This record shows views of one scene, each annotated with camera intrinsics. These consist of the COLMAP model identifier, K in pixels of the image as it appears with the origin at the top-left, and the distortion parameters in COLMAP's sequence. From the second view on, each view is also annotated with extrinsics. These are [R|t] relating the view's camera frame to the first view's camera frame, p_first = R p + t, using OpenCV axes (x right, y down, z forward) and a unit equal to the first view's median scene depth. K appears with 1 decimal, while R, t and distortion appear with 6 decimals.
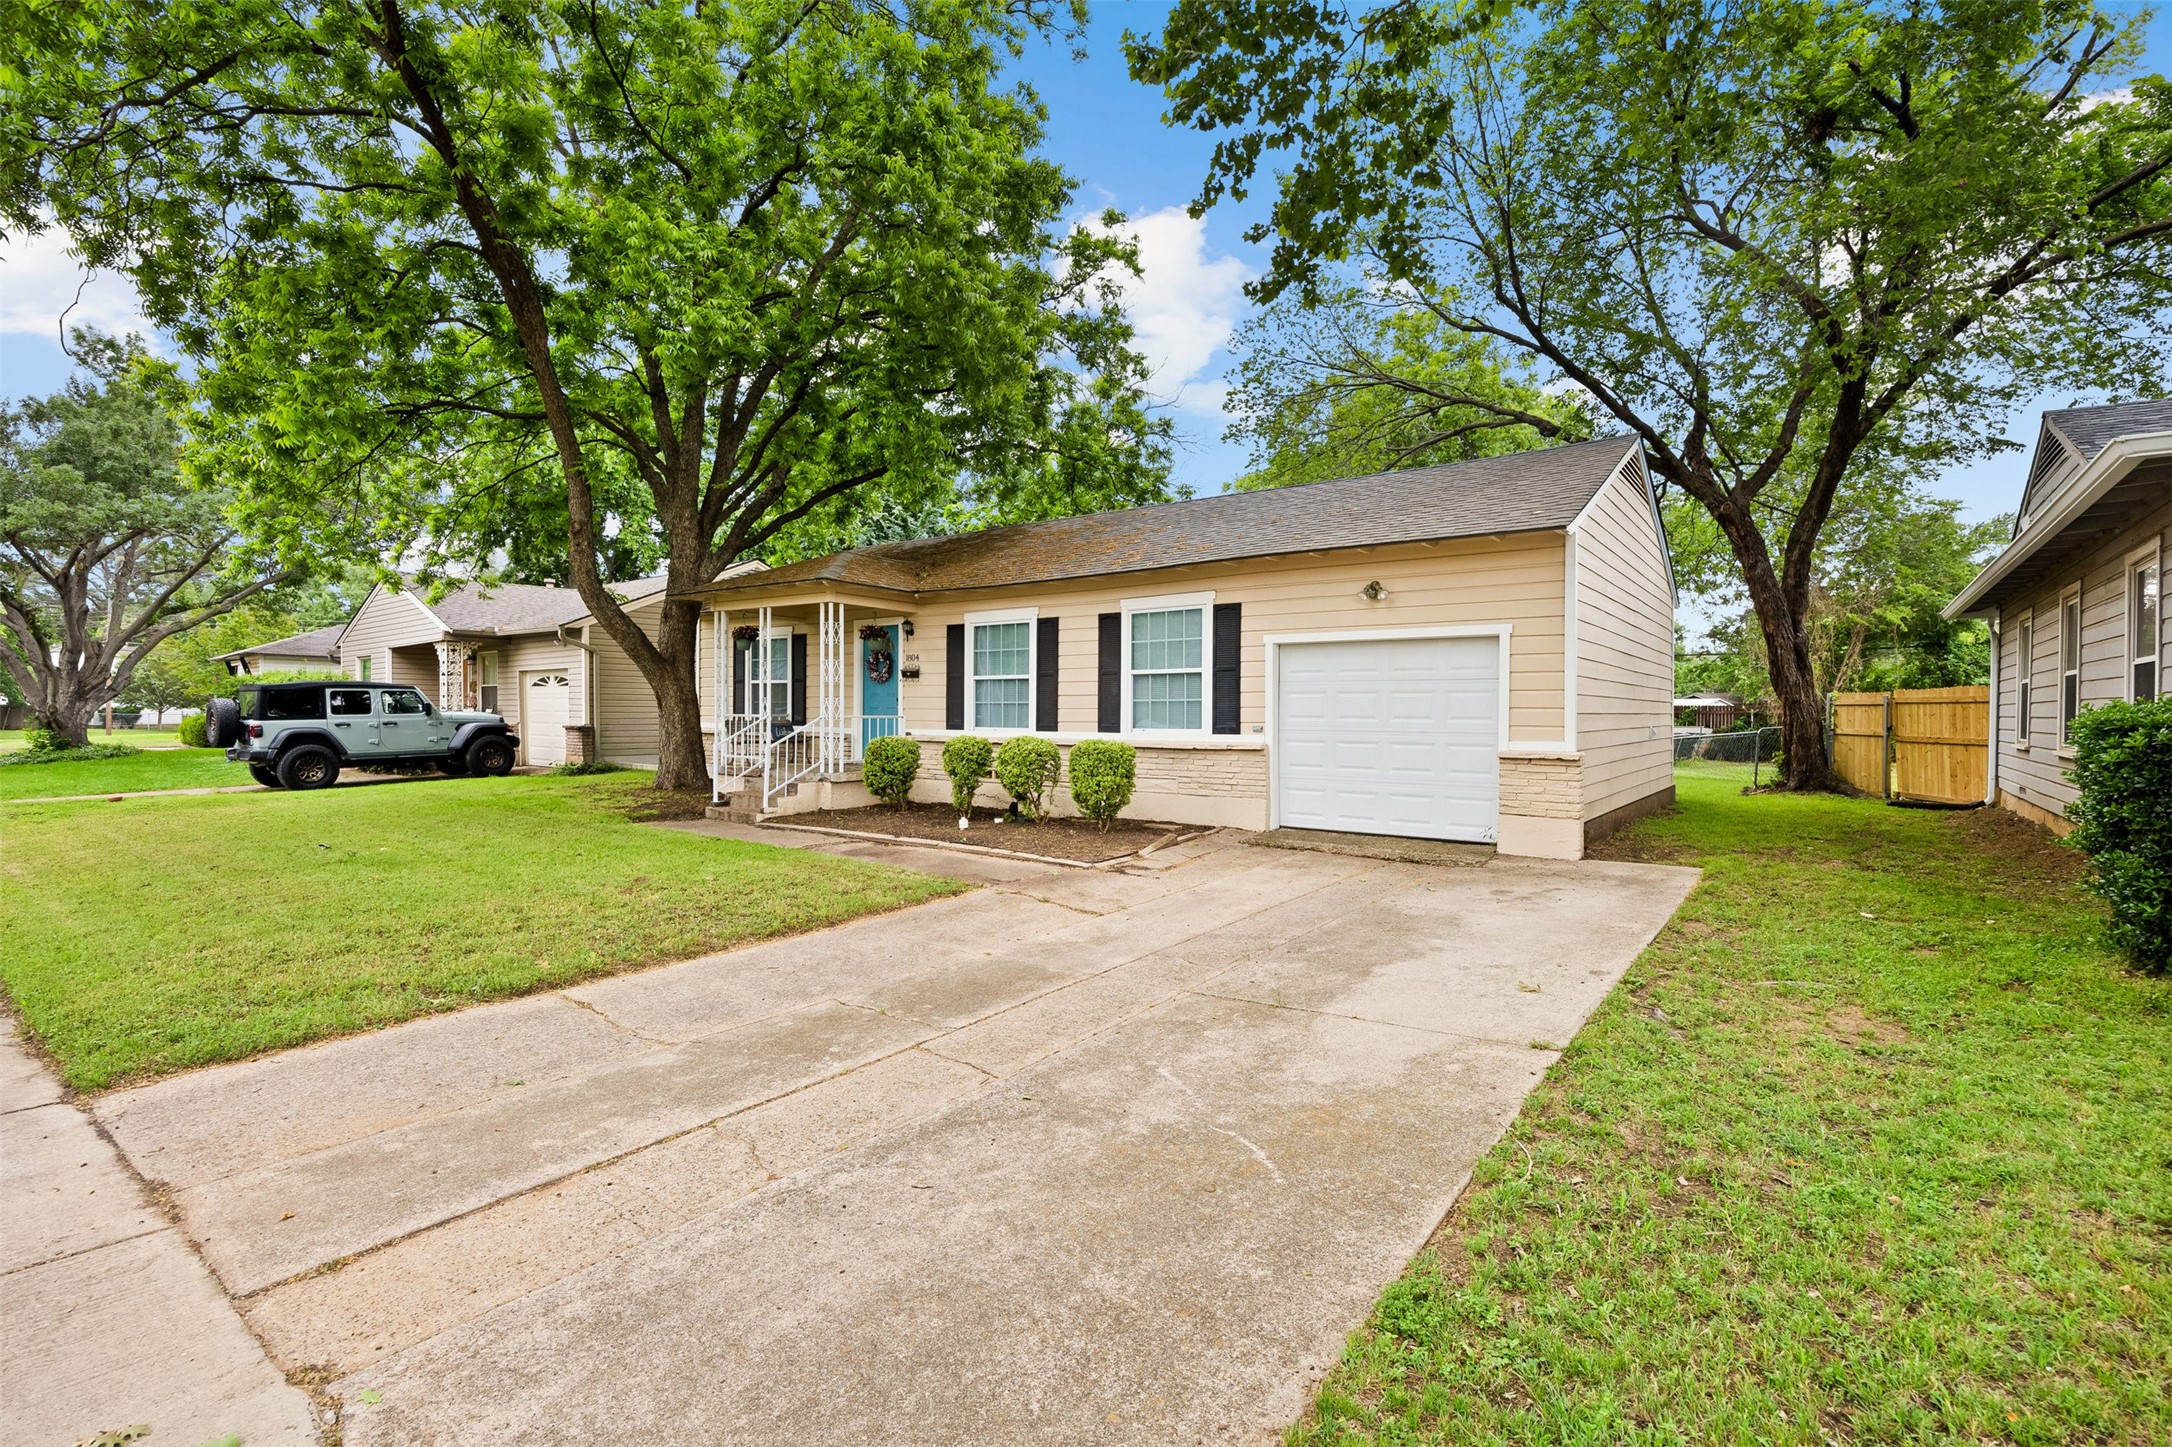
lens RADIAL K [[1008.3, 0, 1073.5], [0, 1008.3, 718.0], [0, 0, 1]] dist [0.001530, 0.000016]
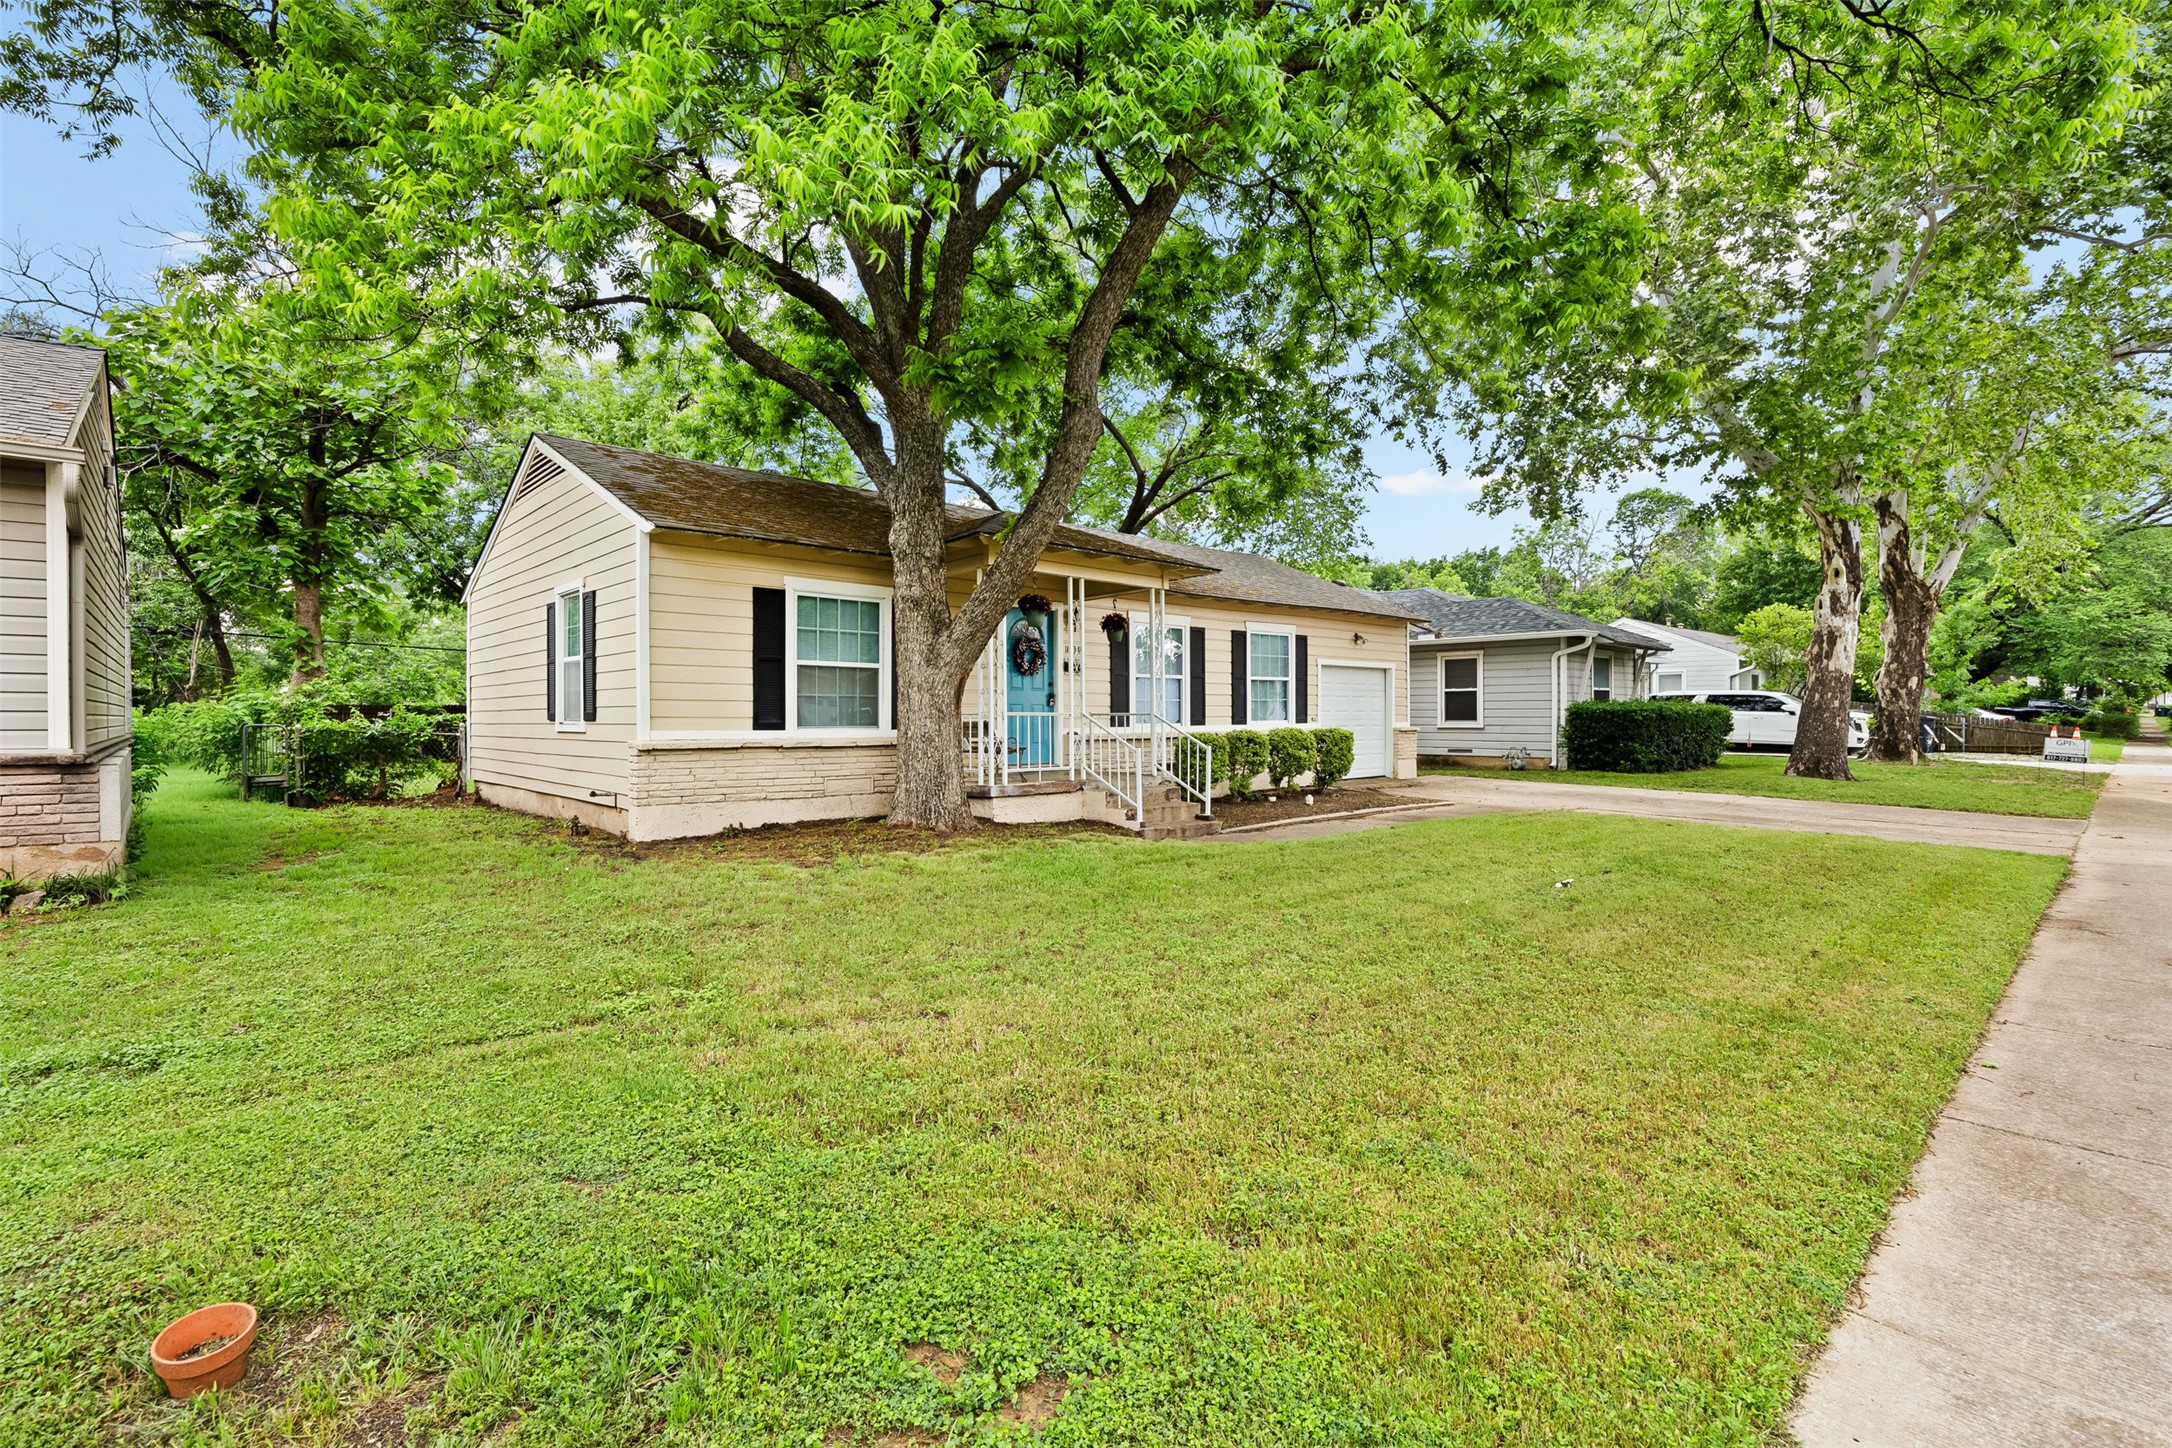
lens RADIAL K [[1008.3, 0, 1074.5], [0, 1008.3, 723.6], [0, 0, 1]] dist [0.001530, 0.000016]
pose [[0.196736, -0.015400, 0.980336, -1.193433], [0.002426, 0.999881, 0.015220, -0.006918], [-0.980454, -0.000616, 0.196750, 0.910791]]
